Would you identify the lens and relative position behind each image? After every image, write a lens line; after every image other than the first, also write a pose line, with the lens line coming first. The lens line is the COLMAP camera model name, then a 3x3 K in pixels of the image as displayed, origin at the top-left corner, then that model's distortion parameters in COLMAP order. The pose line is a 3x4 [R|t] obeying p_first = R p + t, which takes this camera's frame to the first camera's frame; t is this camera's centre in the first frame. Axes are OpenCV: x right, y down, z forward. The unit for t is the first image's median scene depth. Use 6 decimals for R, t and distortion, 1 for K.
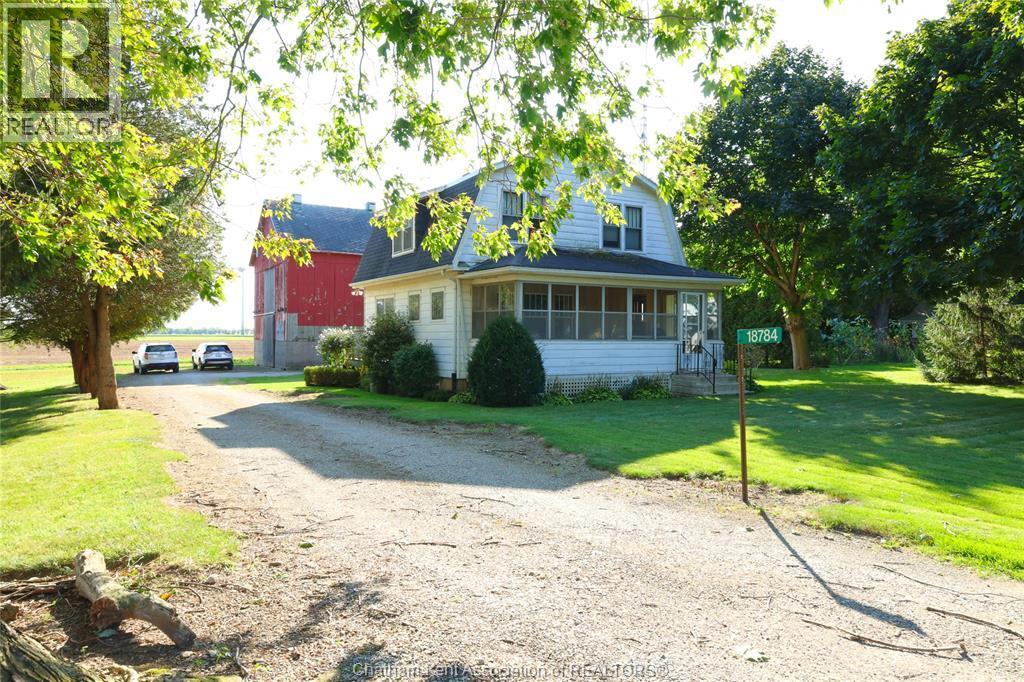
lens RADIAL K [[690.7, 0, 512.0], [0, 690.7, 341.0], [0, 0, 1]] dist [-0.012812, -0.000168]
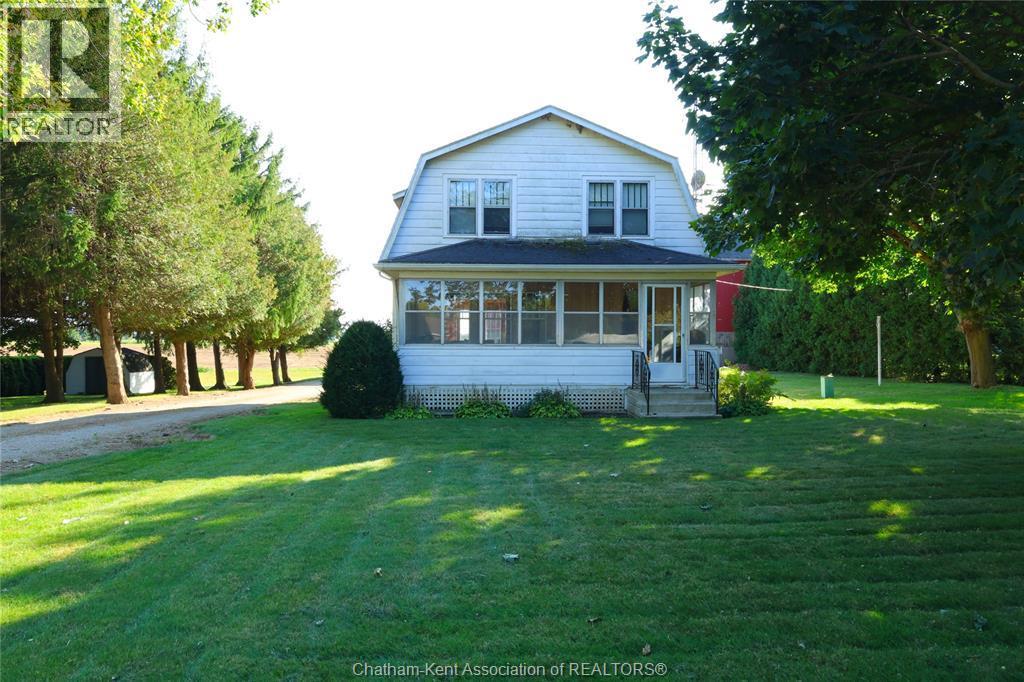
lens RADIAL K [[690.7, 0, 512.0], [0, 690.7, 341.0], [0, 0, 1]] dist [-0.012812, -0.000168]
pose [[0.888810, -0.004673, -0.458252, 0.432193], [-0.001027, 0.999925, -0.012189, 0.003539], [0.458275, 0.011304, 0.888739, 0.214759]]
